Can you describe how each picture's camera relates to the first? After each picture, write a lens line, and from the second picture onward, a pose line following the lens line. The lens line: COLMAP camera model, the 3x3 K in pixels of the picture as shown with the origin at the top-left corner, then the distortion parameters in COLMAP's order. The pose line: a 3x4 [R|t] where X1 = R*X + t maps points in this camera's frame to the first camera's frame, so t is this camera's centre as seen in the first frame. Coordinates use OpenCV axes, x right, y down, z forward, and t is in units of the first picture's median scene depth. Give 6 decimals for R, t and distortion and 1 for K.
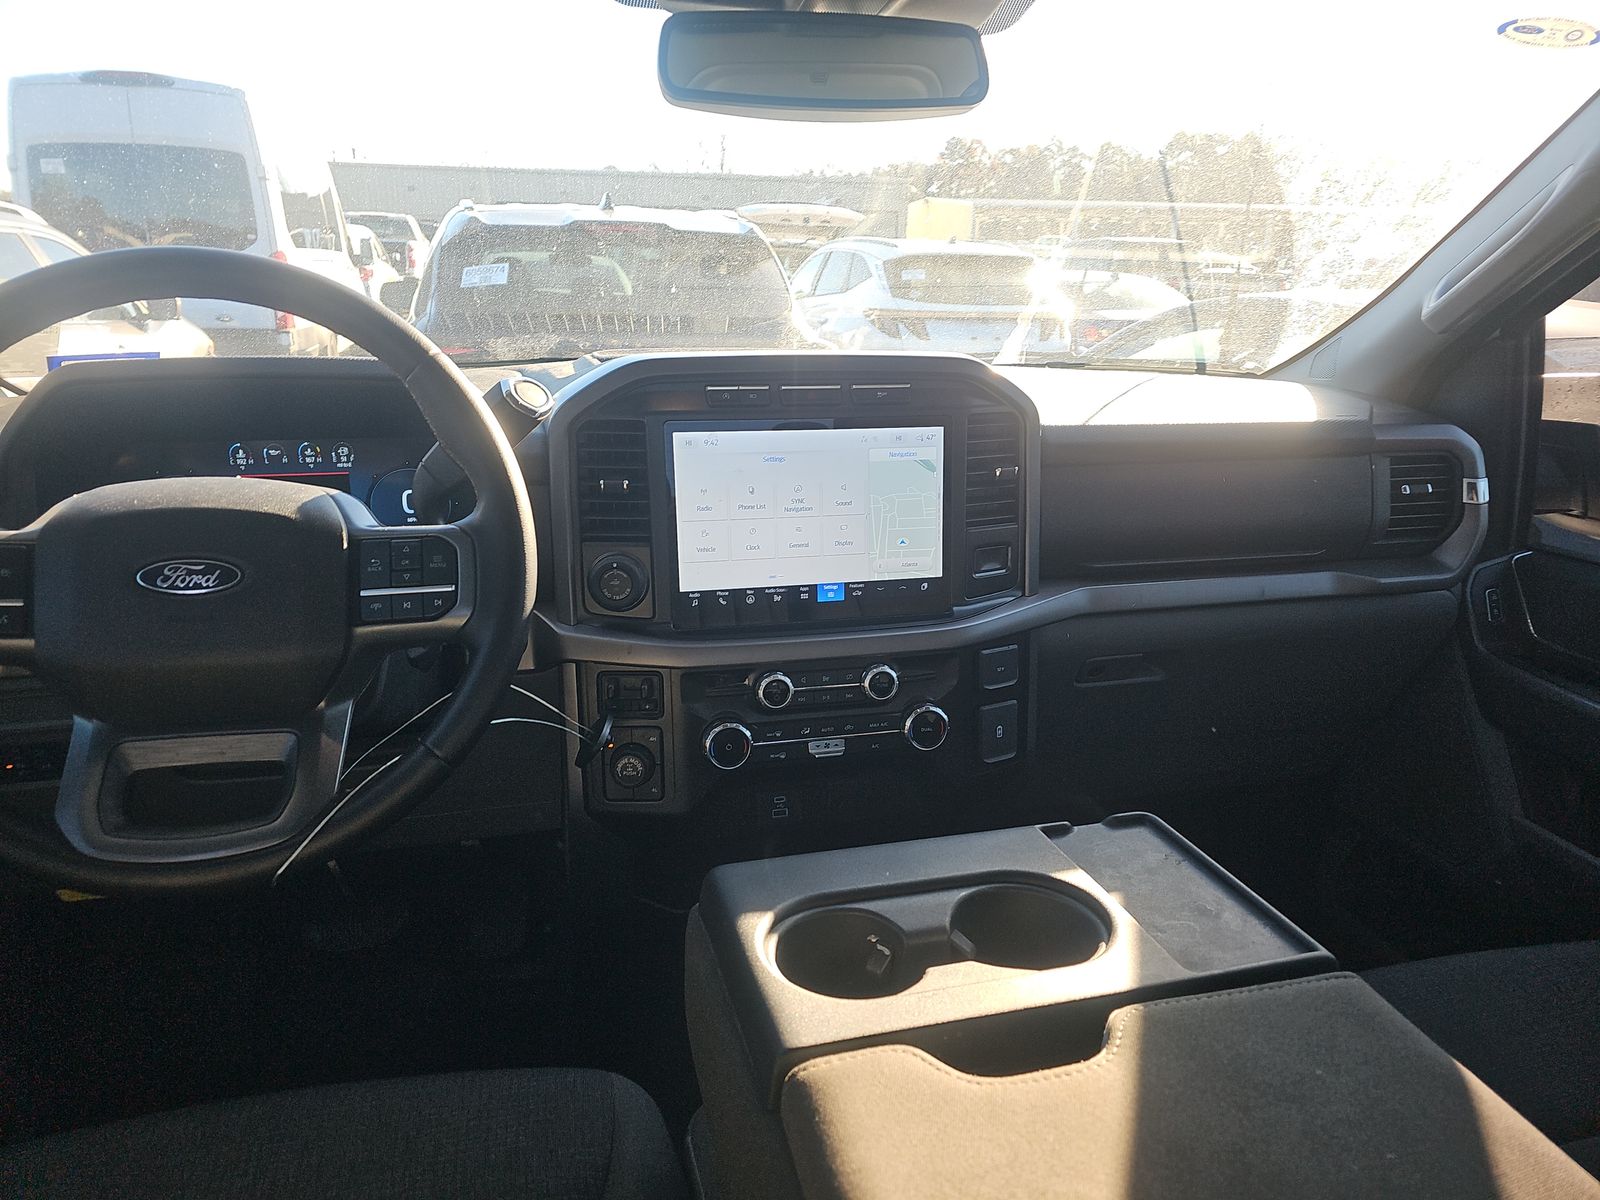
lens RADIAL K [[1297.2, 0, 800.0], [0, 1297.2, 600.0], [0, 0, 1]] dist [0.032064, 0.002113]
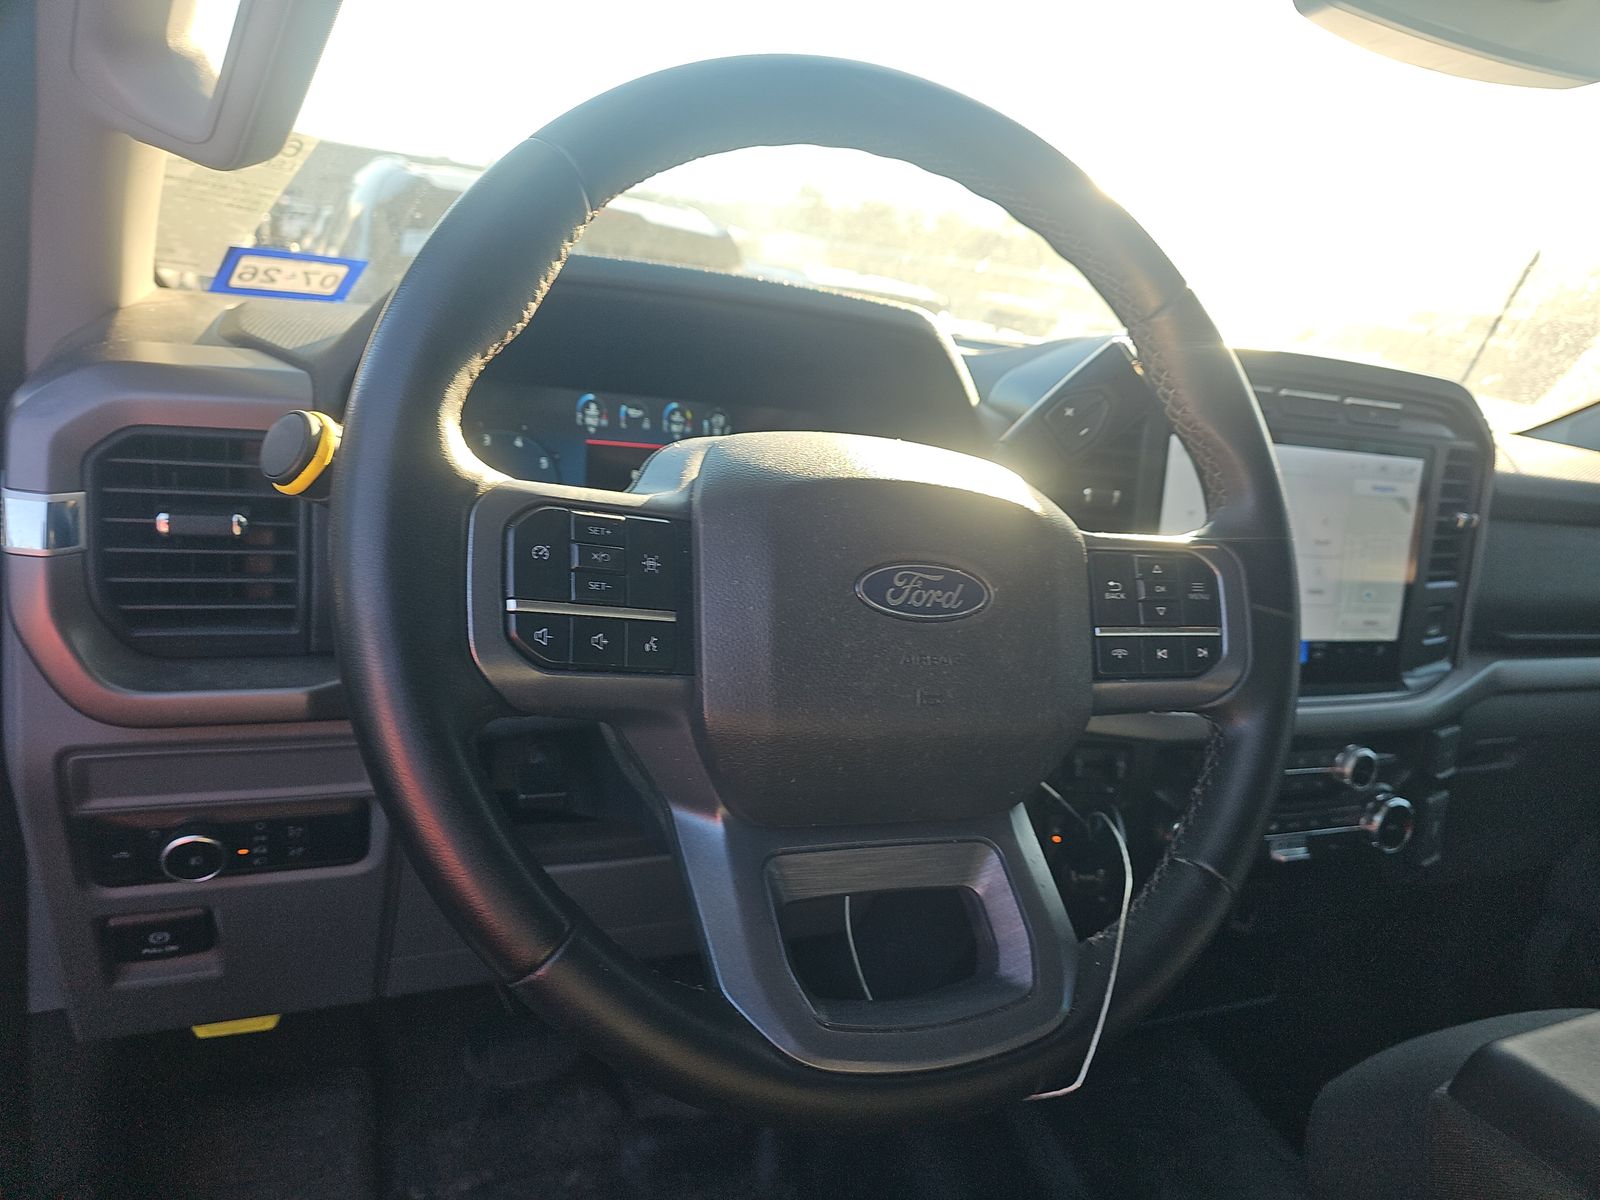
lens RADIAL K [[1297.2, 0, 800.0], [0, 1297.2, 600.0], [0, 0, 1]] dist [0.032064, 0.002113]
pose [[0.972060, 0.065499, 0.225411, -0.468387], [-0.059393, 0.997663, -0.033770, 0.007409], [-0.227096, 0.019439, 0.973678, 0.291262]]
